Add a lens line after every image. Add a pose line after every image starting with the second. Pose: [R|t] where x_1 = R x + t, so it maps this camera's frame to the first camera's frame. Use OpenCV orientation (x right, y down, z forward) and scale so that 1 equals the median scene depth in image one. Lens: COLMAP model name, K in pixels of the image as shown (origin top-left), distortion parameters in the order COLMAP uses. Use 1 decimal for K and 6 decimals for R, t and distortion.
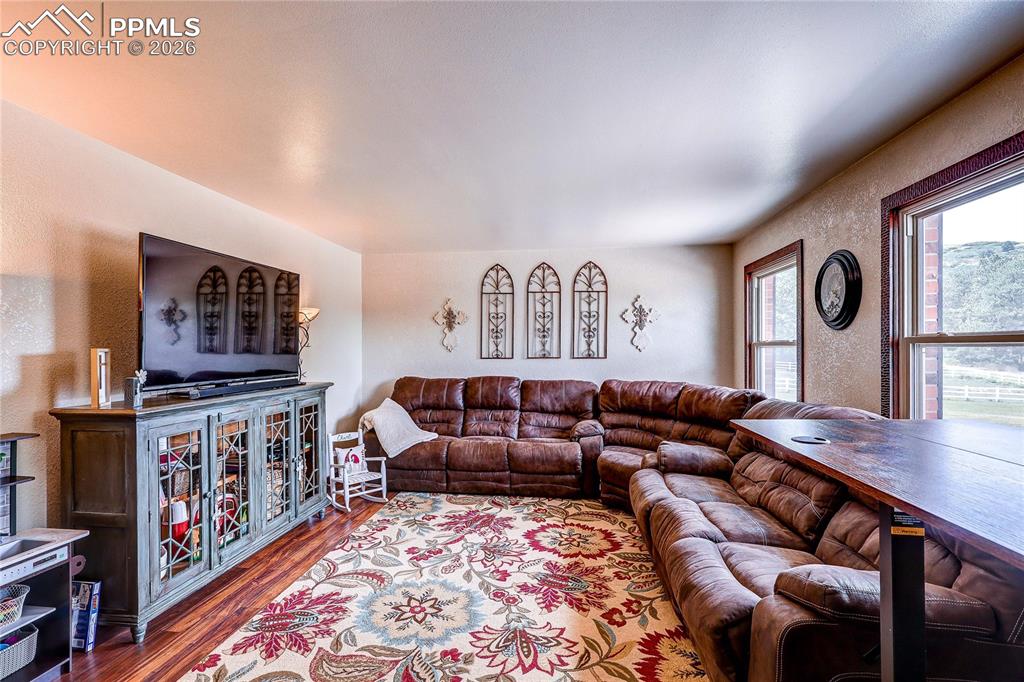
lens RADIAL K [[473.2, 0, 513.7], [0, 473.2, 343.9], [0, 0, 1]] dist [-0.004390, -0.000283]
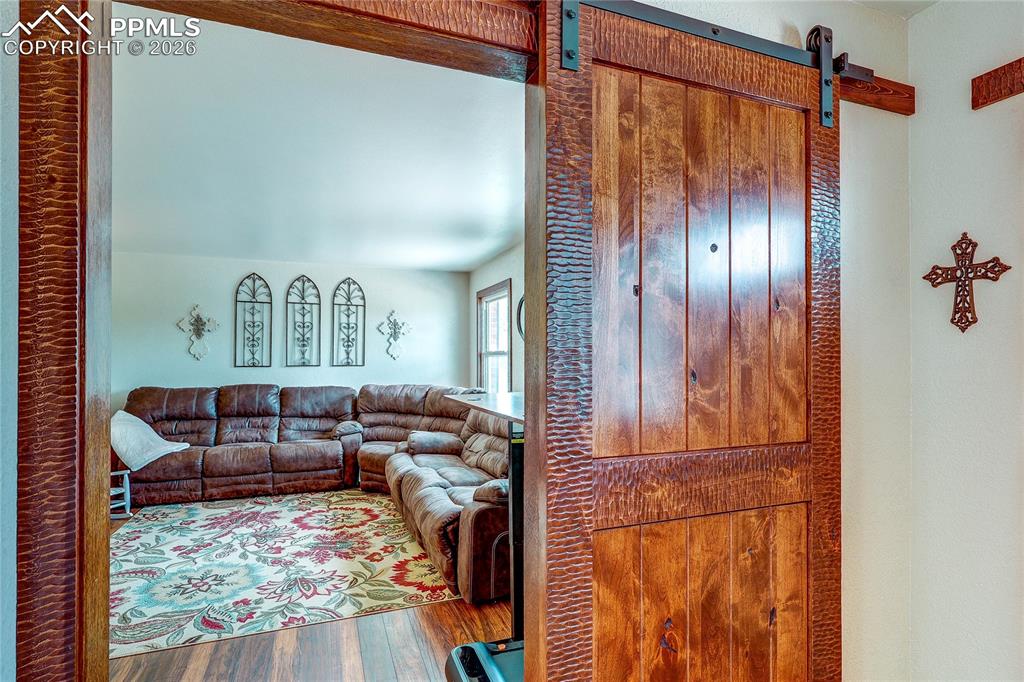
lens RADIAL K [[506.0, 0, 513.1], [0, 506.0, 360.4], [0, 0, 1]] dist [-0.002215, -0.000082]
pose [[0.881727, -0.000584, 0.471759, -0.068837], [-0.005780, 0.999911, 0.012042, 0.001415], [-0.471724, -0.013345, 0.881645, -0.260298]]
